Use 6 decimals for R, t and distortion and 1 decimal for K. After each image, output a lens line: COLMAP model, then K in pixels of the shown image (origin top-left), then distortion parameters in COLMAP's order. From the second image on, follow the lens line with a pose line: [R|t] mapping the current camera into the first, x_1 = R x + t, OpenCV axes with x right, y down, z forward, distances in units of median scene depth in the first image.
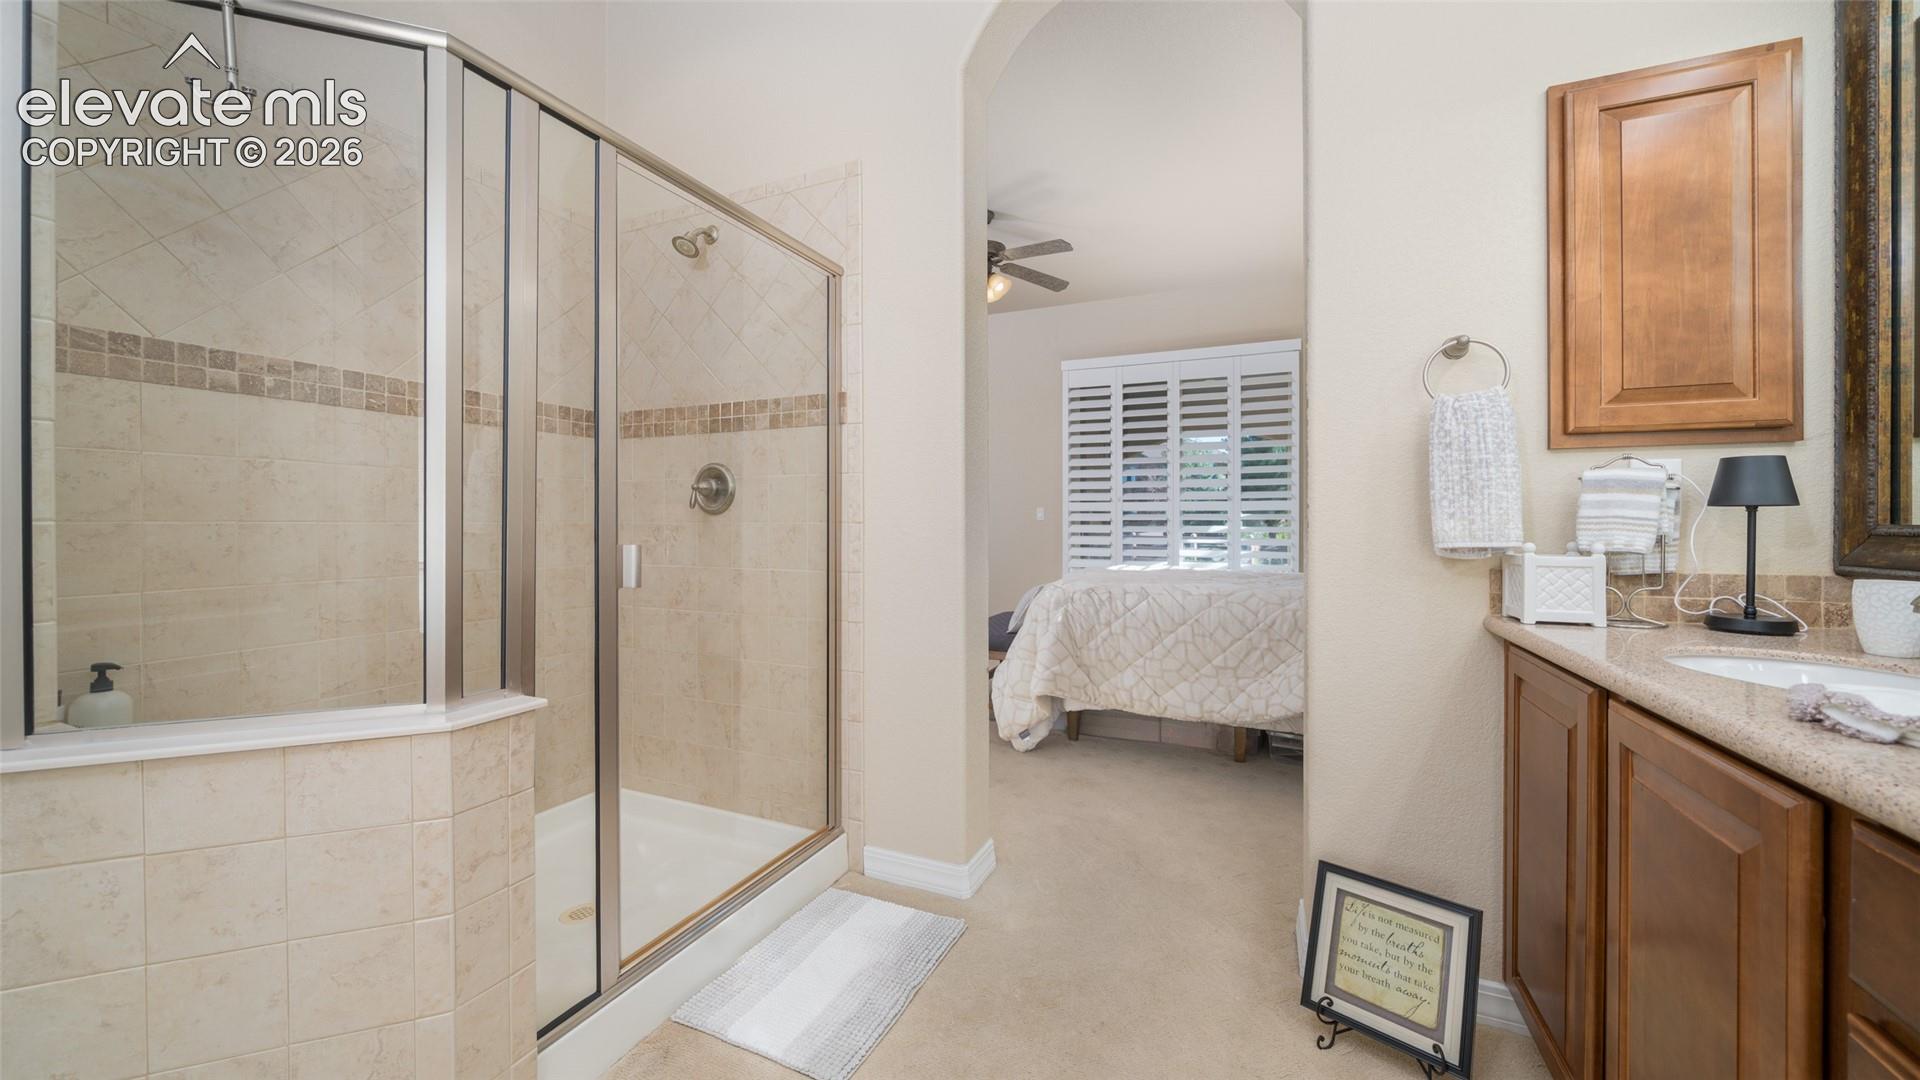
lens RADIAL K [[691.6, 0, 943.0], [0, 691.6, 518.0], [0, 0, 1]] dist [-0.002931, -0.000288]
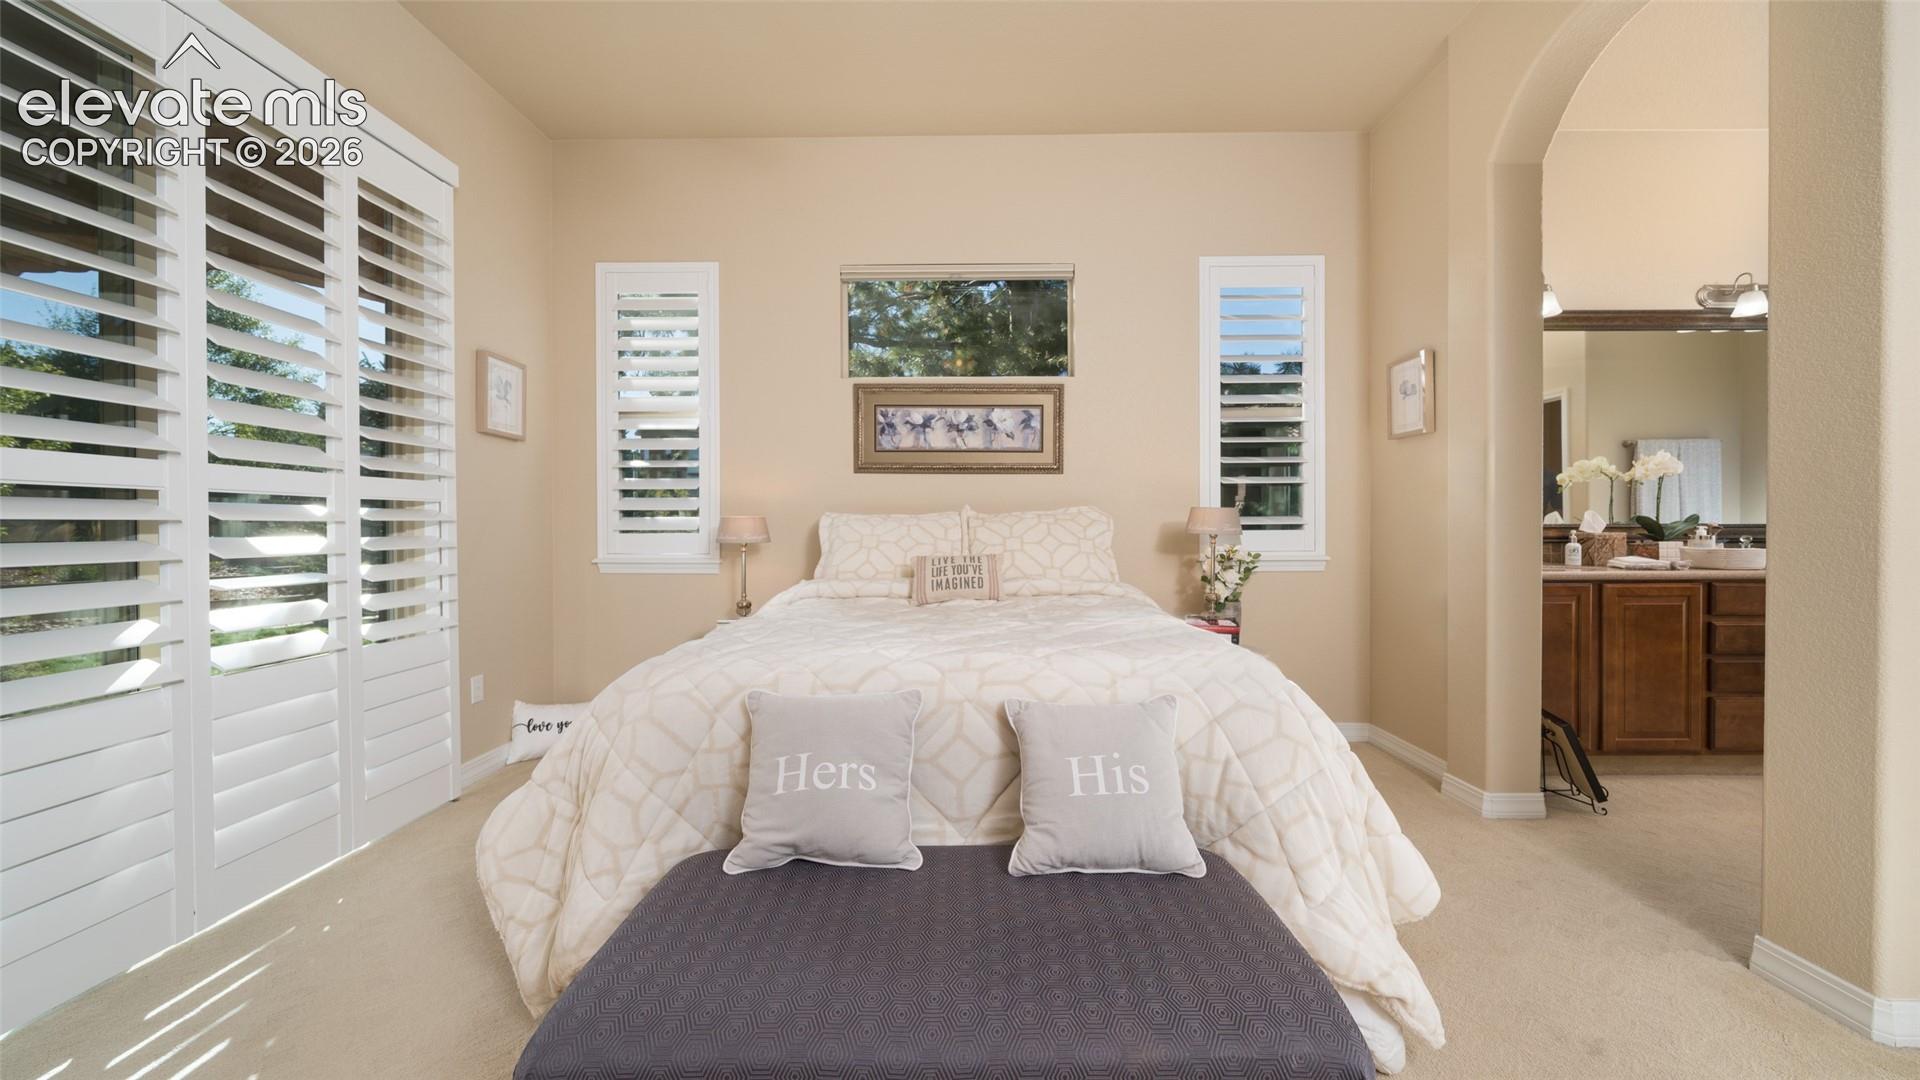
lens RADIAL K [[691.6, 0, 961.6], [0, 691.6, 528.2], [0, 0, 1]] dist [-0.002931, -0.000288]
pose [[-0.391843, -0.004599, 0.920021, -0.386828], [-0.002899, 0.999989, 0.003763, 0.017612], [-0.920028, -0.001193, -0.391852, 3.415347]]
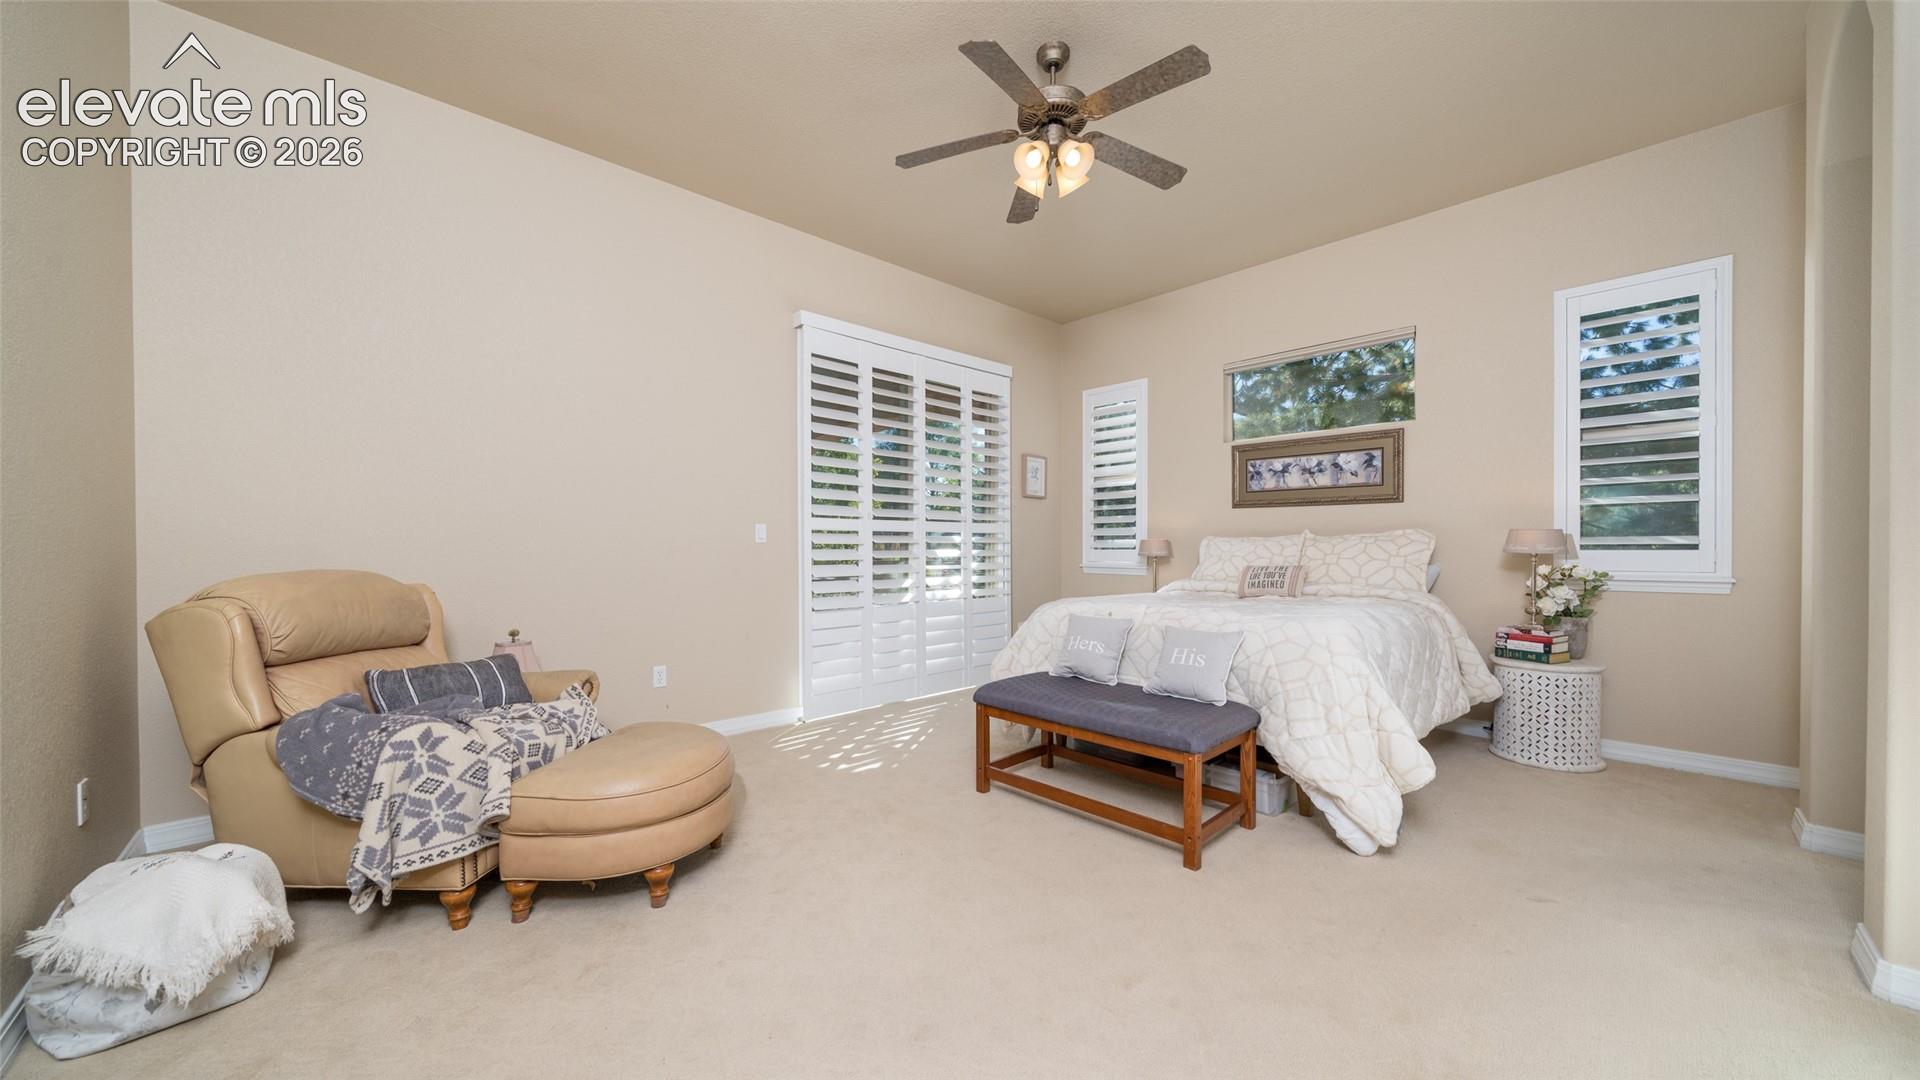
lens RADIAL K [[662.7, 0, 952.4], [0, 662.7, 553.7], [0, 0, 1]] dist [-0.008388, 0.000010]
pose [[0.396165, -0.013300, 0.918083, -1.681877], [-0.002752, 0.999873, 0.015672, 0.013515], [-0.918175, -0.008735, 0.396078, 2.746888]]
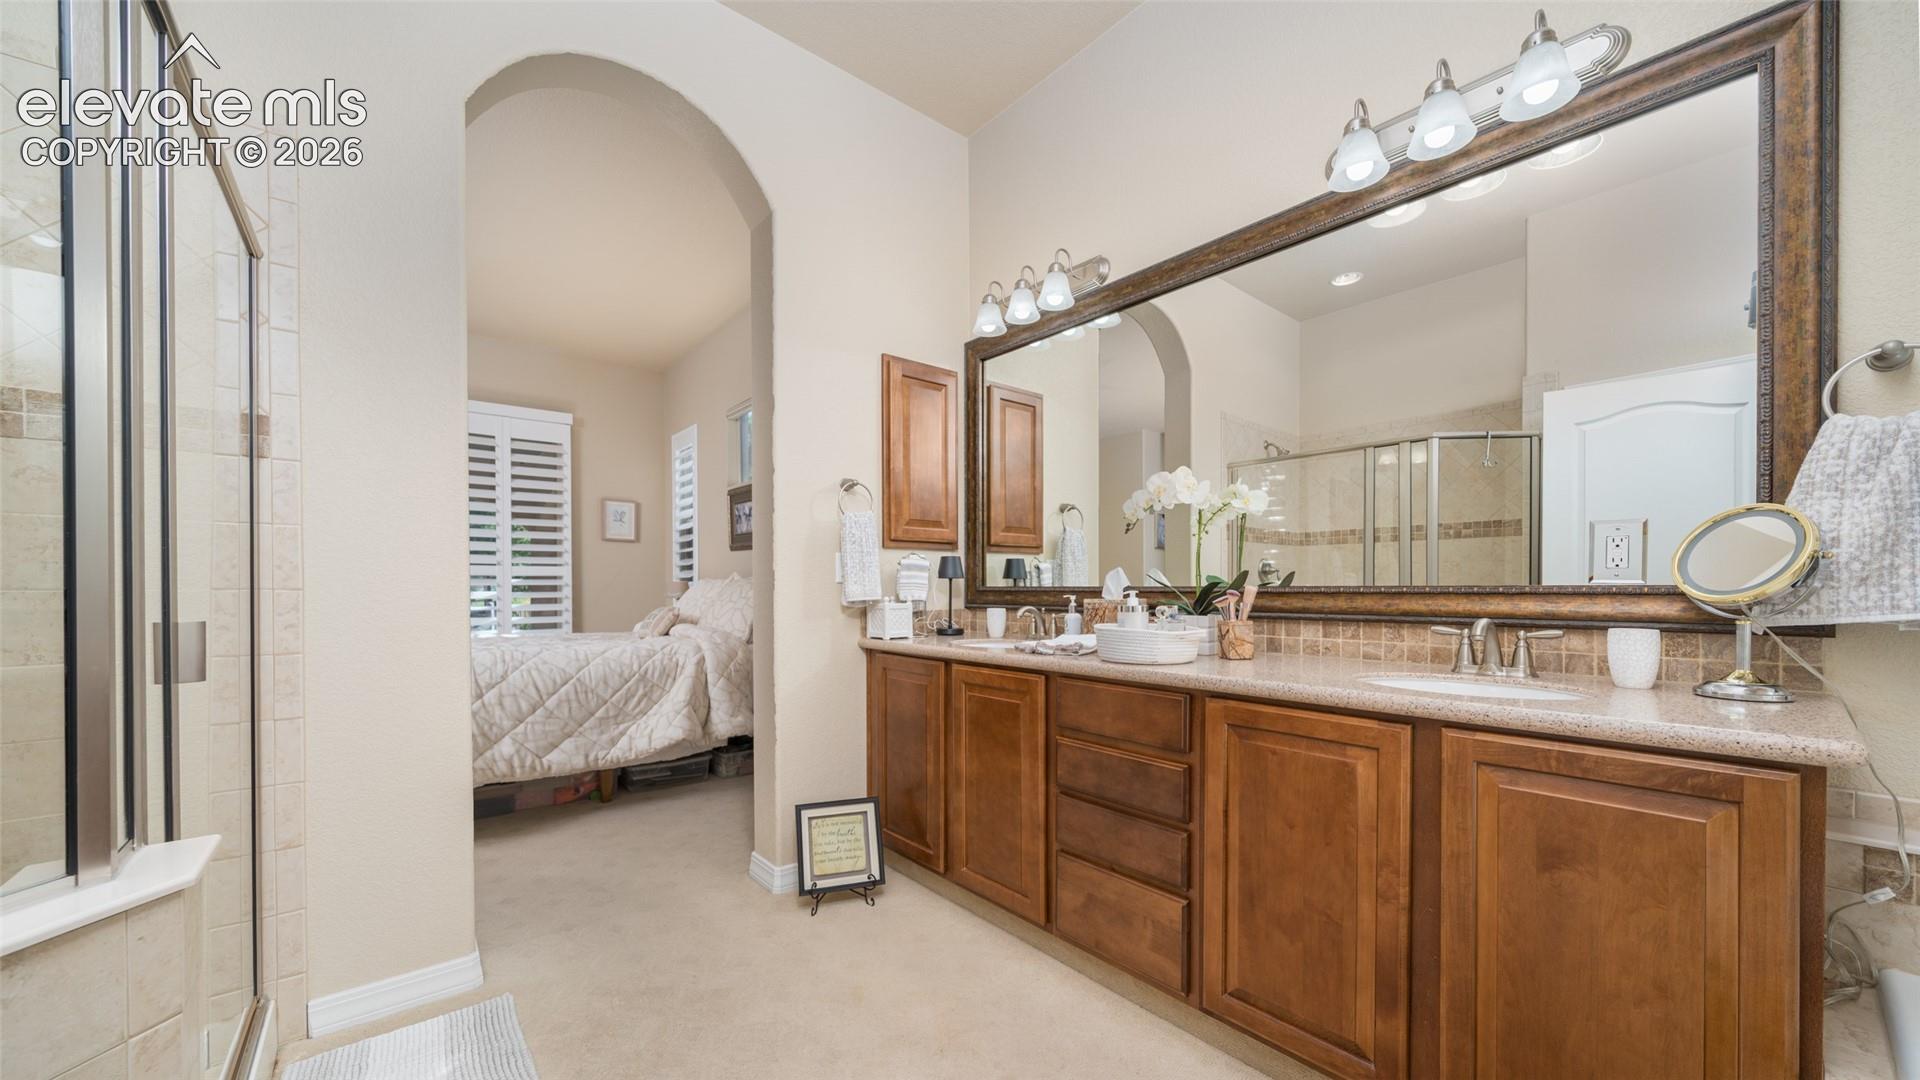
lens RADIAL K [[691.6, 0, 964.4], [0, 691.6, 585.1], [0, 0, 1]] dist [-0.002931, -0.000288]
pose [[0.436579, -0.001145, 0.899665, -0.686065], [-0.000777, 0.999998, 0.001650, 0.000196], [-0.899666, -0.001420, 0.436578, -0.014119]]
